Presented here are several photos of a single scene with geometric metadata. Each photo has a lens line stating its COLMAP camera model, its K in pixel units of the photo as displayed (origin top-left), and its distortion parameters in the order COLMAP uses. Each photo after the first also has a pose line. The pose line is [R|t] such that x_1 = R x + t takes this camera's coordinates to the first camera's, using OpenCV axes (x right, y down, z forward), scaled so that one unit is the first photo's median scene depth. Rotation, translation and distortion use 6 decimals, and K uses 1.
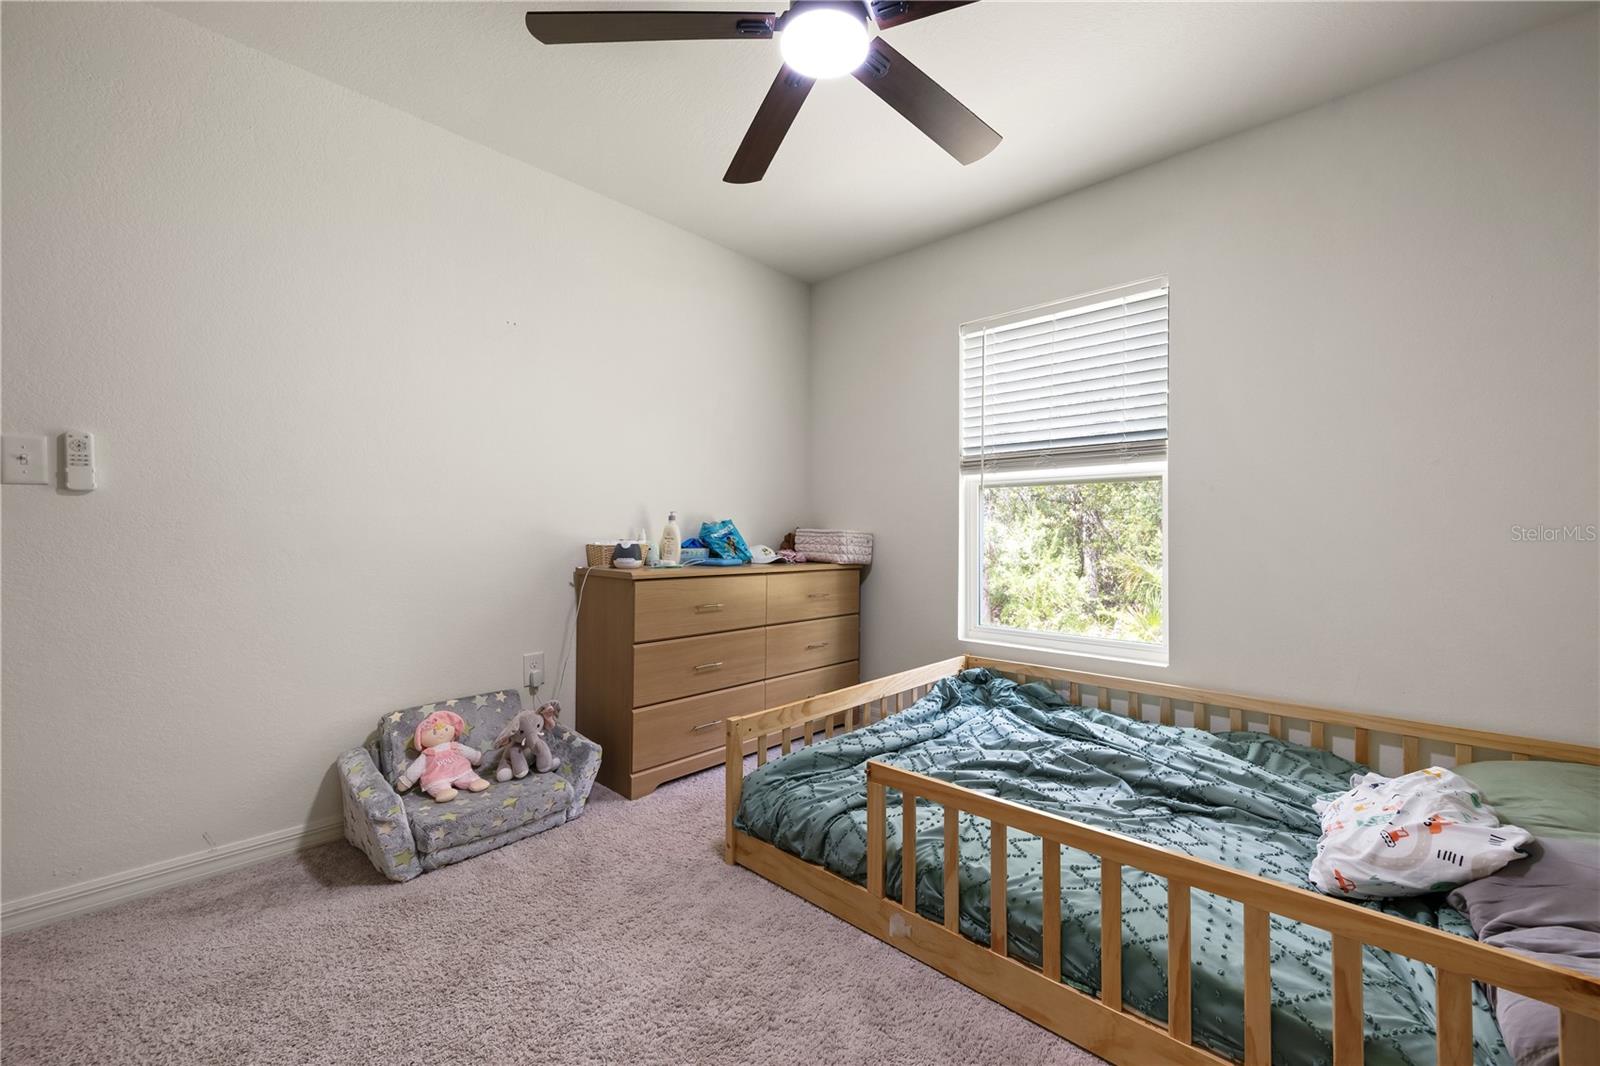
lens RADIAL K [[627.0, 0, 803.4], [0, 627.0, 533.7], [0, 0, 1]] dist [0.009824, -0.000102]
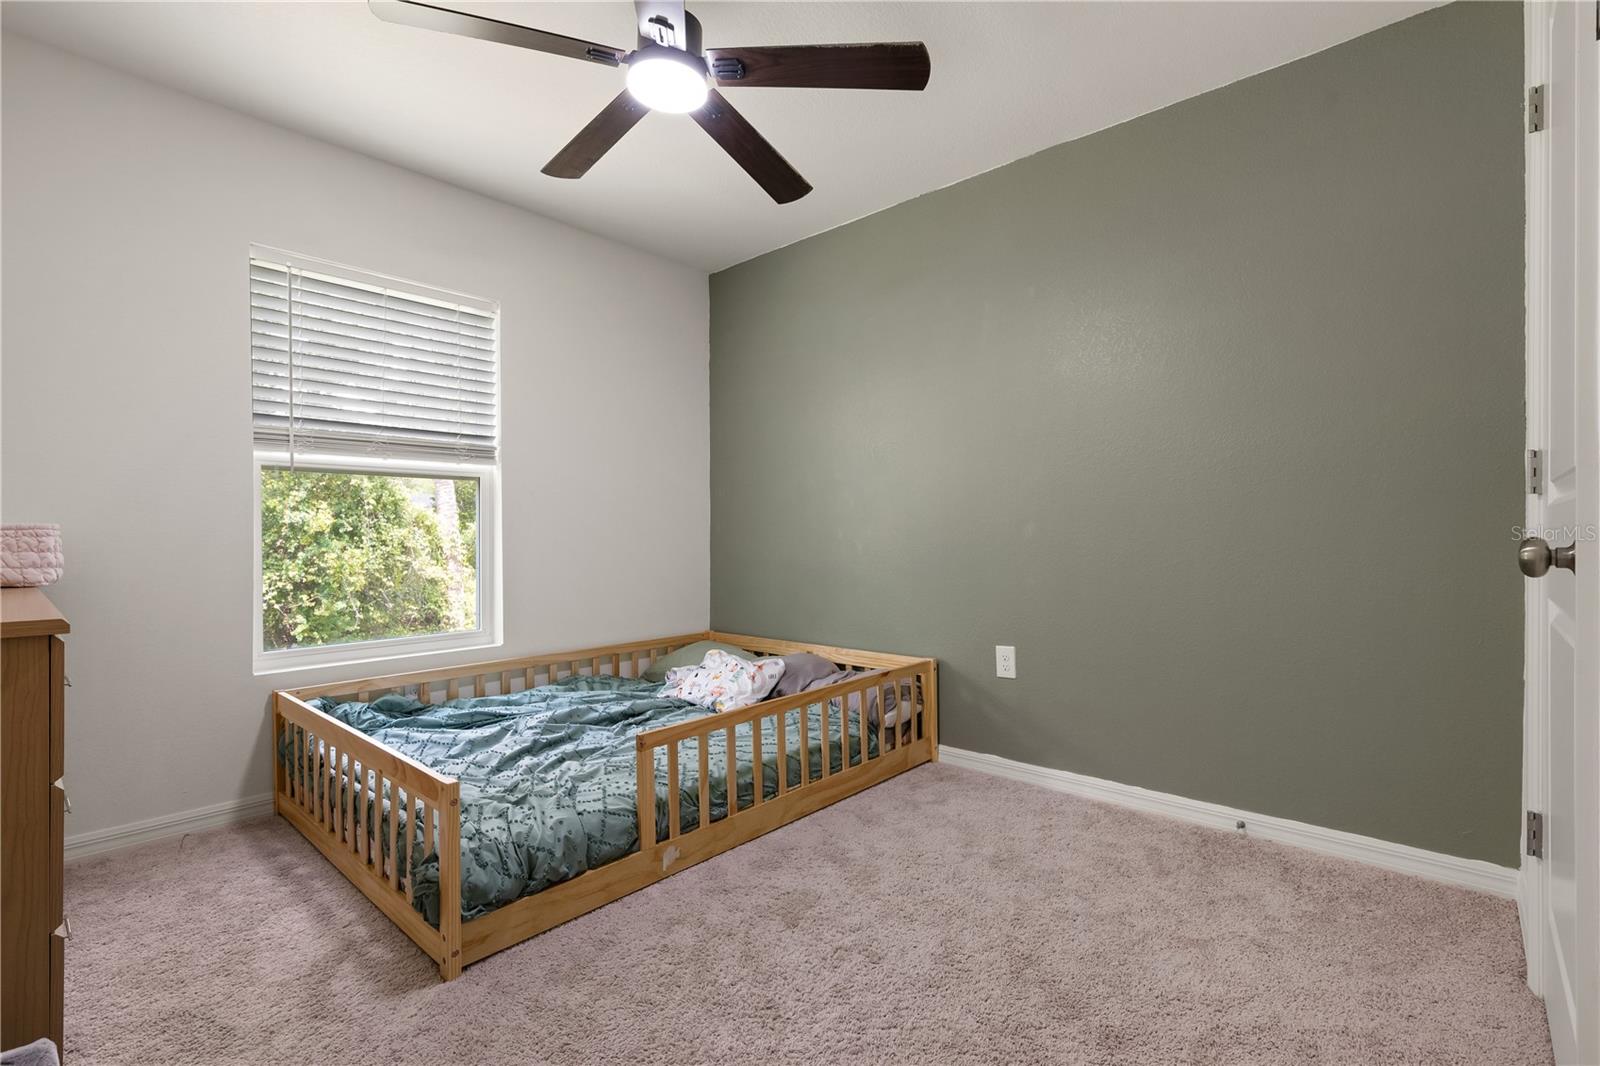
lens RADIAL K [[696.9, 0, 806.9], [0, 696.9, 534.6], [0, 0, 1]] dist [-0.001035, 0.000035]
pose [[0.004467, -0.006971, 0.999966, -0.950227], [0.003644, 0.999969, 0.006954, 0.003840], [-0.999983, 0.003613, 0.004492, 0.598701]]
